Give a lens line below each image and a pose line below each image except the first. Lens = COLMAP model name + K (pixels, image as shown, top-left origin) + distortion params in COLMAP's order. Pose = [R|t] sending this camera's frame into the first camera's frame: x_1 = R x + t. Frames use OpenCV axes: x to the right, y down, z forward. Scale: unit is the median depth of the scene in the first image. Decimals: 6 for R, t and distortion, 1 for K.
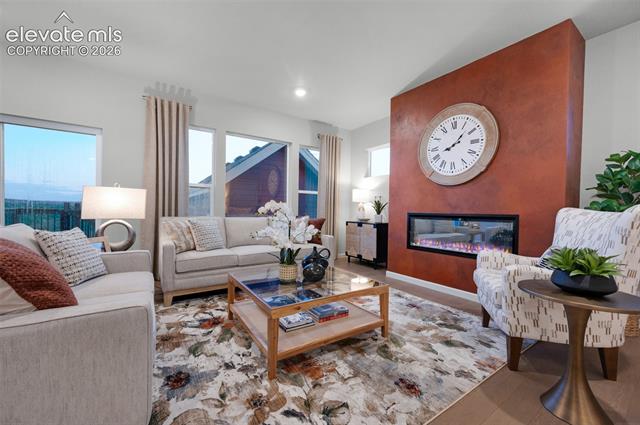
lens RADIAL K [[257.1, 0, 308.7], [0, 257.1, 212.5], [0, 0, 1]] dist [0.000412, -0.000414]
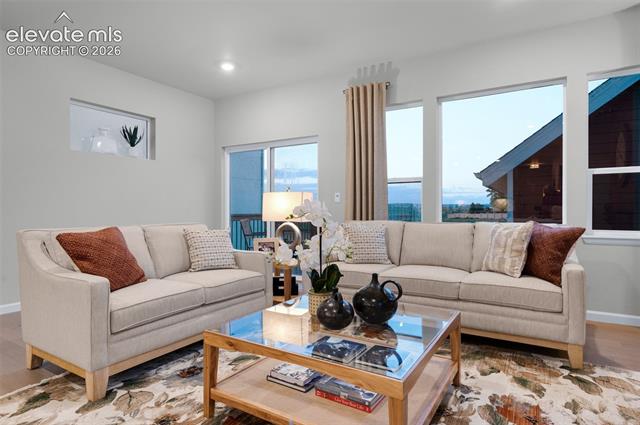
lens RADIAL K [[349.8, 0, 316.5], [0, 349.8, 212.4], [0, 0, 1]] dist [-0.013157, 0.000996]
pose [[0.442621, -0.014835, -0.896586, 0.523868], [0.001821, 0.999876, -0.015646, 0.007420], [0.896707, 0.005293, 0.442593, 0.422368]]
